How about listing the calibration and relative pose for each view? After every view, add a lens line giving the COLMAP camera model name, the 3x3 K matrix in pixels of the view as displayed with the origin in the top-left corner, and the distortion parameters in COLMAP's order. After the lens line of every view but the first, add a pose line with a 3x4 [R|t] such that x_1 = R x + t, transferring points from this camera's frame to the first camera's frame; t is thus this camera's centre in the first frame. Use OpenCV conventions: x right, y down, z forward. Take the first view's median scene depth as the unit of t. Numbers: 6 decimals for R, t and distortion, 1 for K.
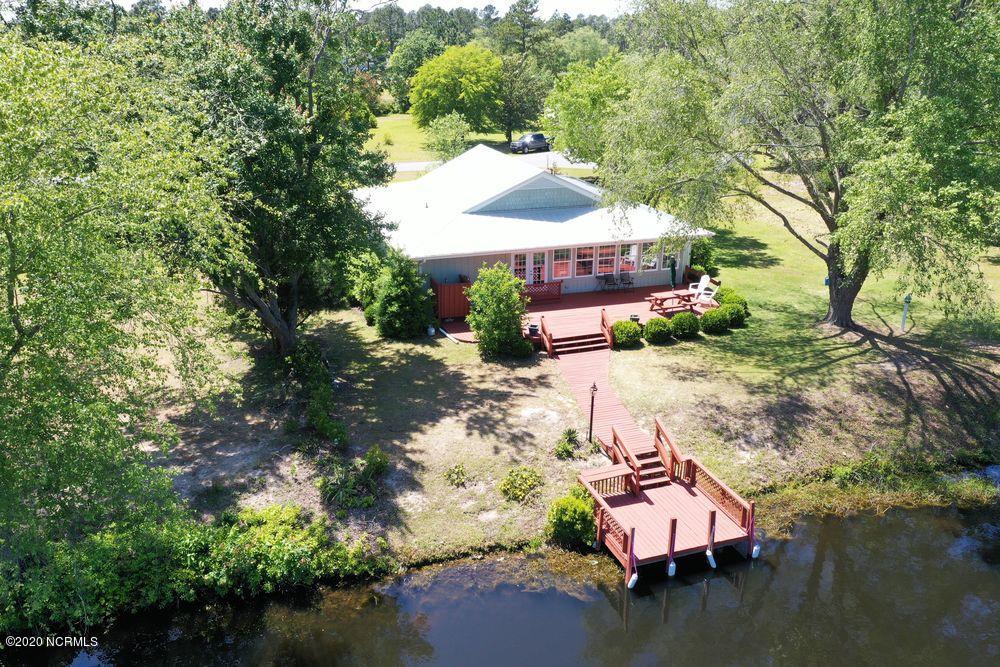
lens RADIAL K [[794.3, 0, 500.0], [0, 794.3, 333.5], [0, 0, 1]] dist [0.021707, -0.003369]
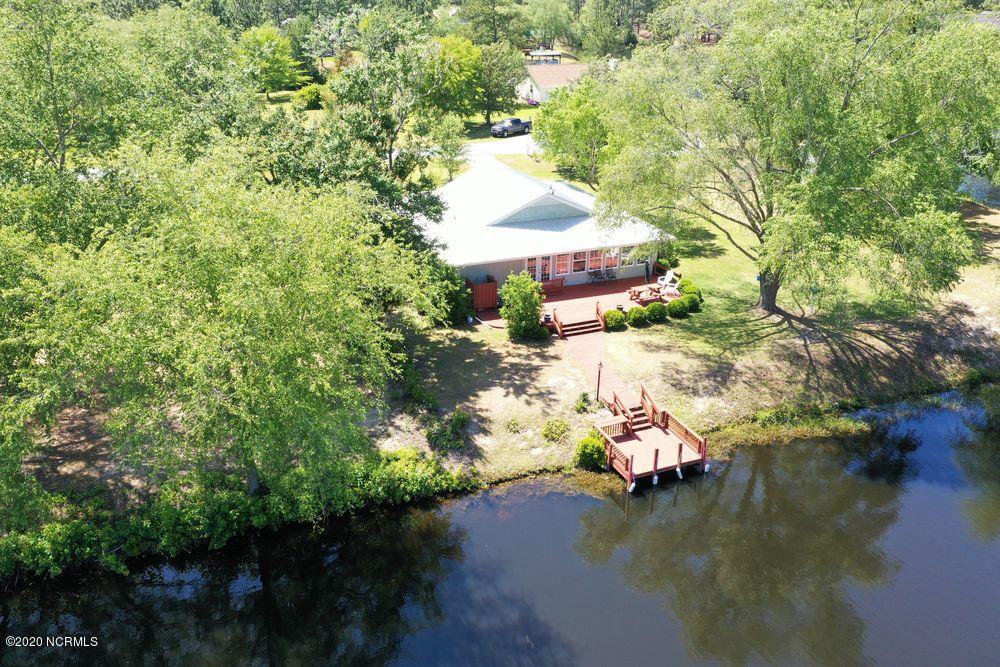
lens RADIAL K [[794.3, 0, 500.0], [0, 794.3, 333.5], [0, 0, 1]] dist [0.021707, -0.003369]
pose [[0.998244, -0.020854, 0.055447, -0.140715], [0.017094, 0.997577, 0.067434, -0.087609], [-0.056719, -0.066367, 0.996182, -0.437554]]
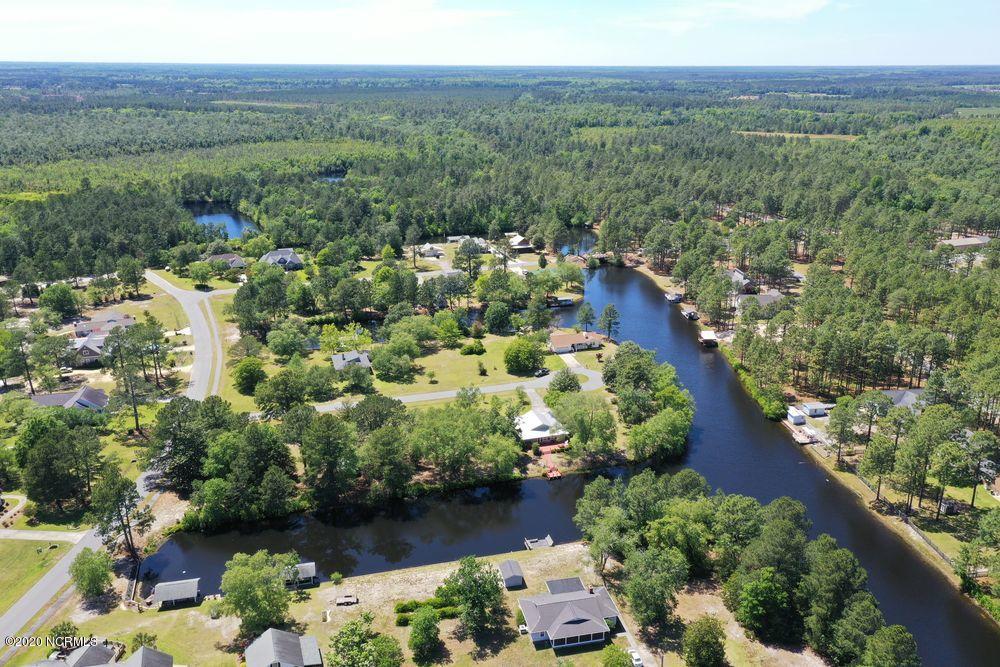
lens RADIAL K [[794.3, 0, 500.0], [0, 794.3, 333.5], [0, 0, 1]] dist [0.021707, -0.003369]
pose [[0.999861, 0.007059, -0.015091, -0.282987], [-0.007260, 0.999885, -0.013339, -1.200190], [0.014995, 0.013446, 0.999797, -7.760663]]
